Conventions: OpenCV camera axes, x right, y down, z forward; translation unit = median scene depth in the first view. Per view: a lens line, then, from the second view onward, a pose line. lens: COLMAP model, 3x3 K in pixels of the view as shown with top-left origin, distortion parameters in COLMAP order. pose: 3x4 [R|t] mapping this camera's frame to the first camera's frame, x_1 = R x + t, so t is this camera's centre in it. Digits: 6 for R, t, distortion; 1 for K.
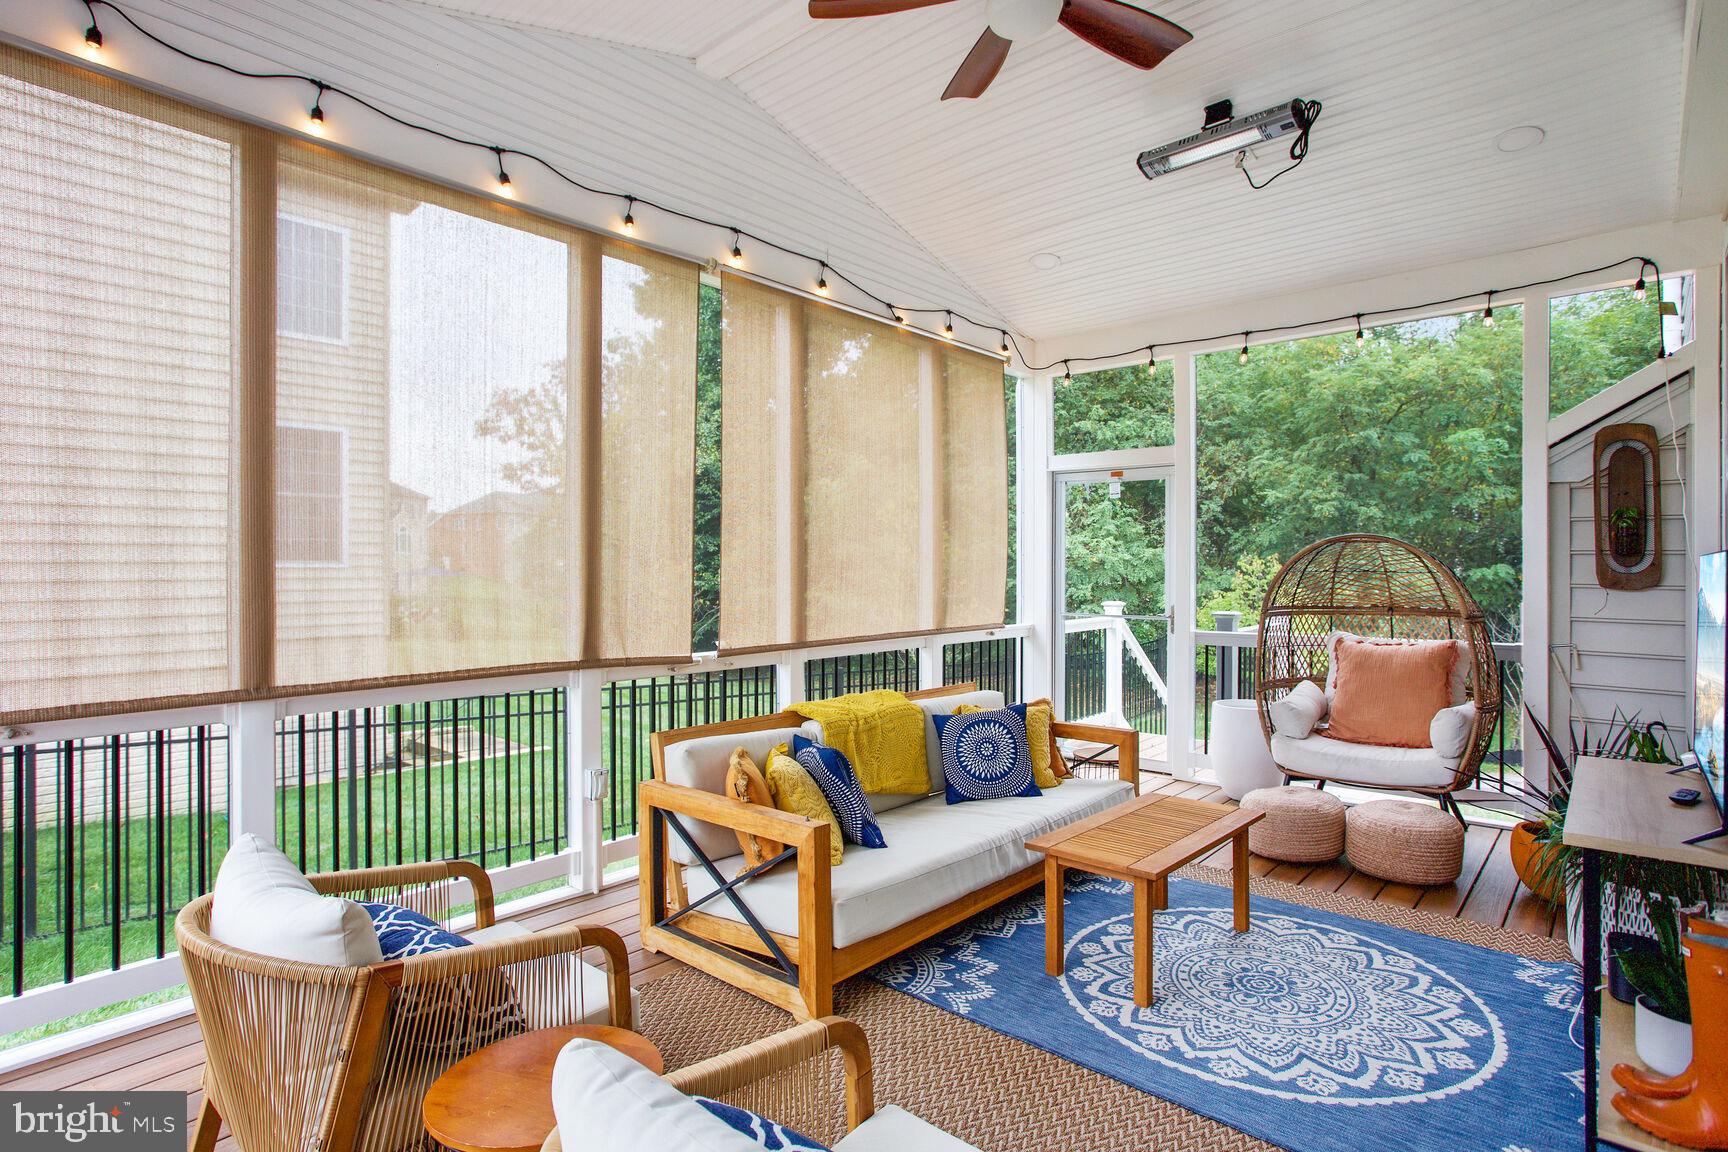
lens RADIAL K [[868.1, 0, 864.0], [0, 868.1, 576.0], [0, 0, 1]] dist [0.001937, 0.000712]
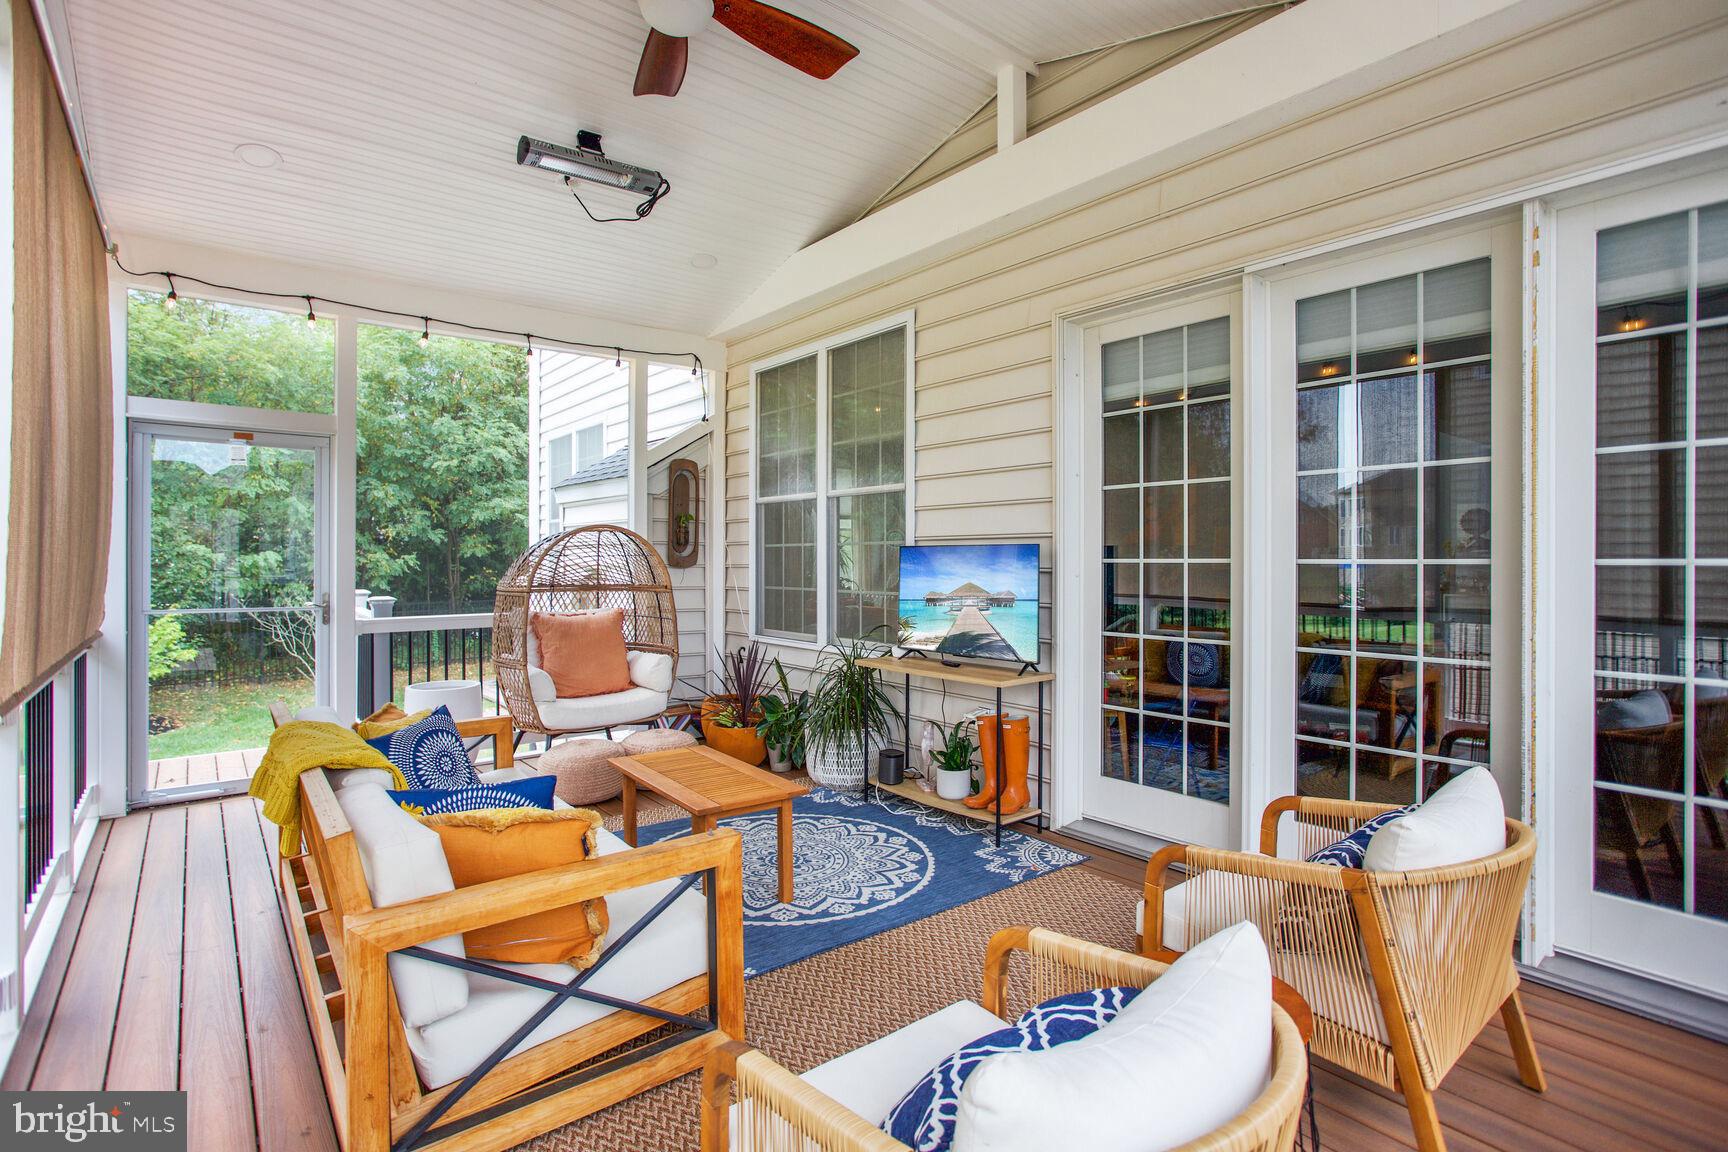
lens RADIAL K [[849.7, 0, 832.8], [0, 849.7, 570.7], [0, 0, 1]] dist [-0.084797, 0.050482]
pose [[0.196739, -0.012415, 0.980377, -0.838170], [0.005025, 0.999919, 0.011654, 0.008037], [-0.980443, 0.002634, 0.196785, 0.702016]]
